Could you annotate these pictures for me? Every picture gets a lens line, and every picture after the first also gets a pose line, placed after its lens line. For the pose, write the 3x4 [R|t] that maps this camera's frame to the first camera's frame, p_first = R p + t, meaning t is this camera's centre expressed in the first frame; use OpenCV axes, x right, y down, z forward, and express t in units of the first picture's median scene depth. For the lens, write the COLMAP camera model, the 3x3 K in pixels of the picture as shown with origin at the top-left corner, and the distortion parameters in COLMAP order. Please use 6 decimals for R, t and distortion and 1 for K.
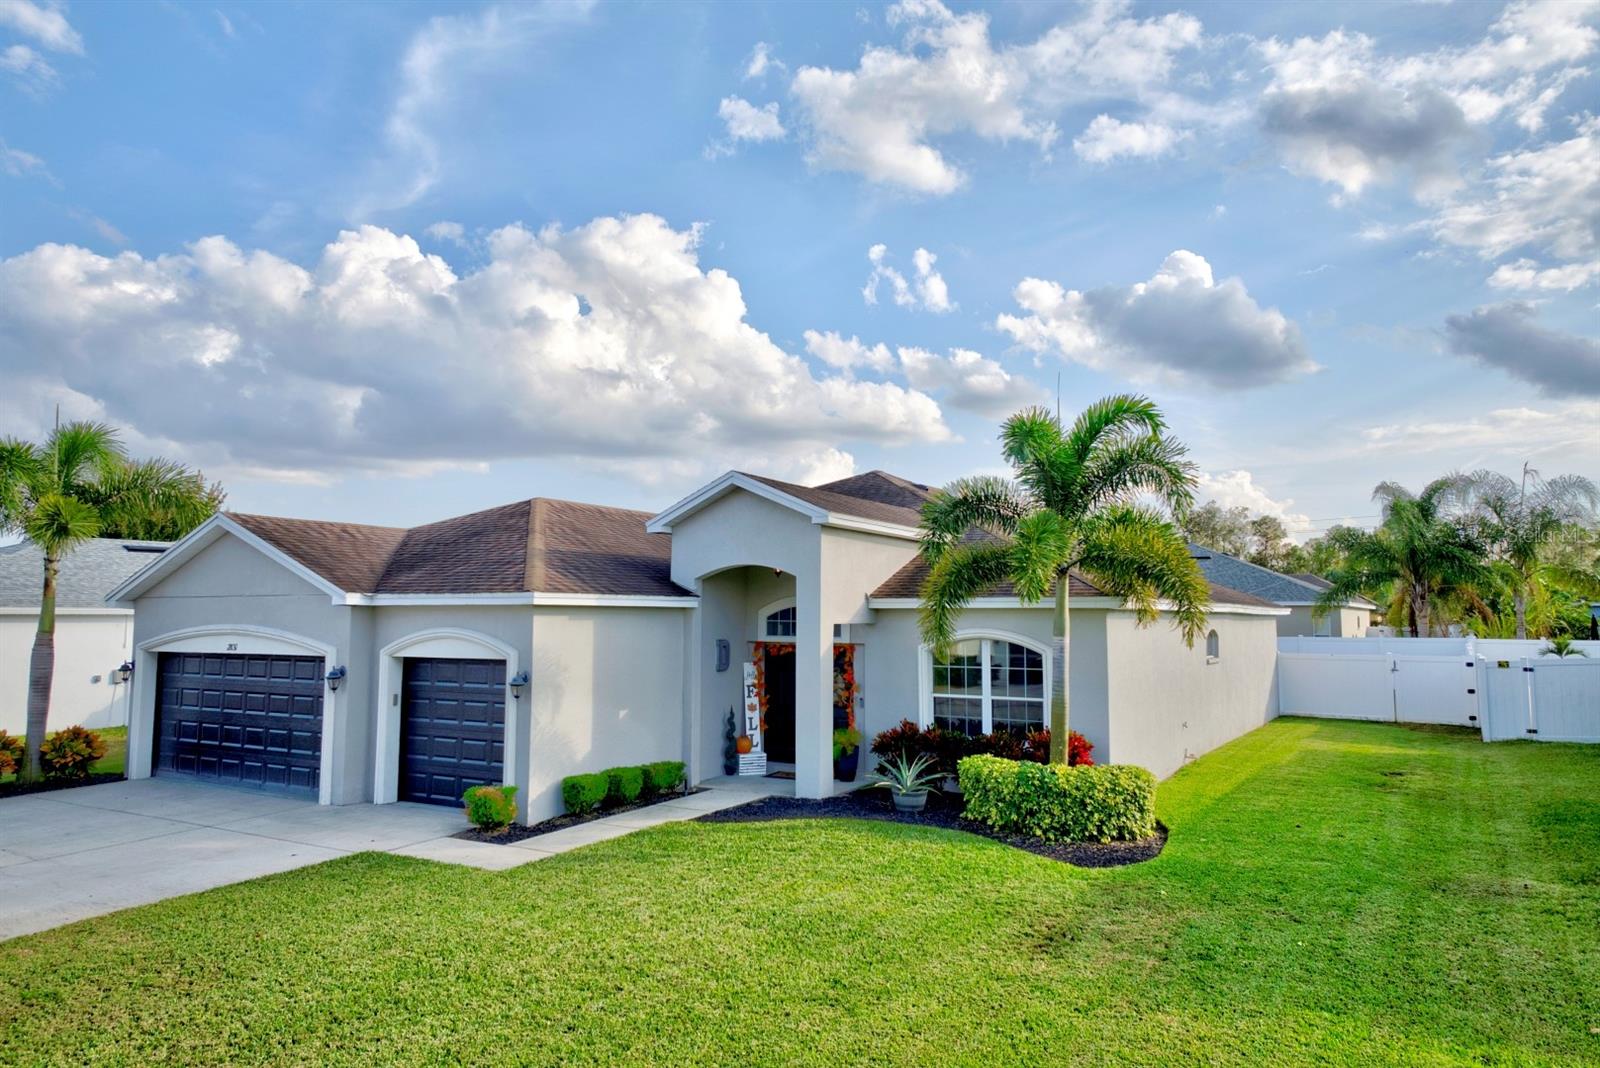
lens RADIAL K [[1074.7, 0, 800.0], [0, 1074.7, 534.0], [0, 0, 1]] dist [0.050199, 0.000824]
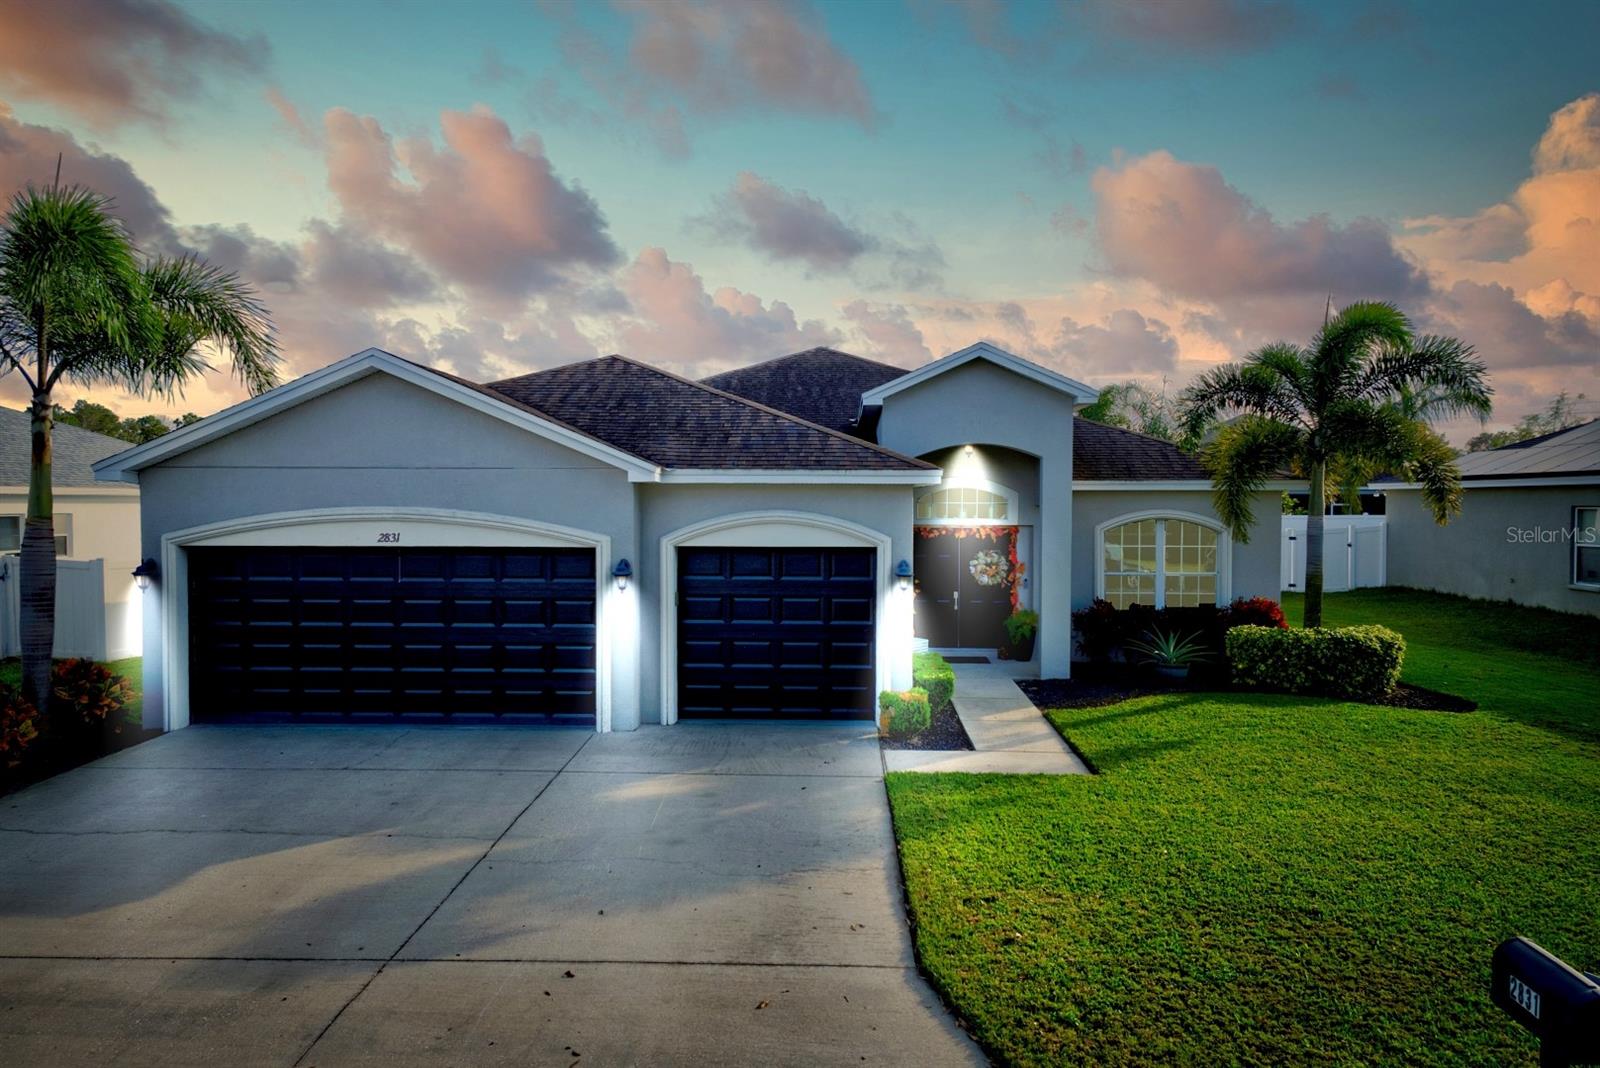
lens RADIAL K [[1074.7, 0, 800.0], [0, 1074.7, 534.0], [0, 0, 1]] dist [0.050199, 0.000824]
pose [[0.883498, -0.015331, 0.468185, -0.663474], [-0.036316, 0.994215, 0.101087, 0.018844], [-0.467026, -0.106313, 0.877829, 0.246531]]
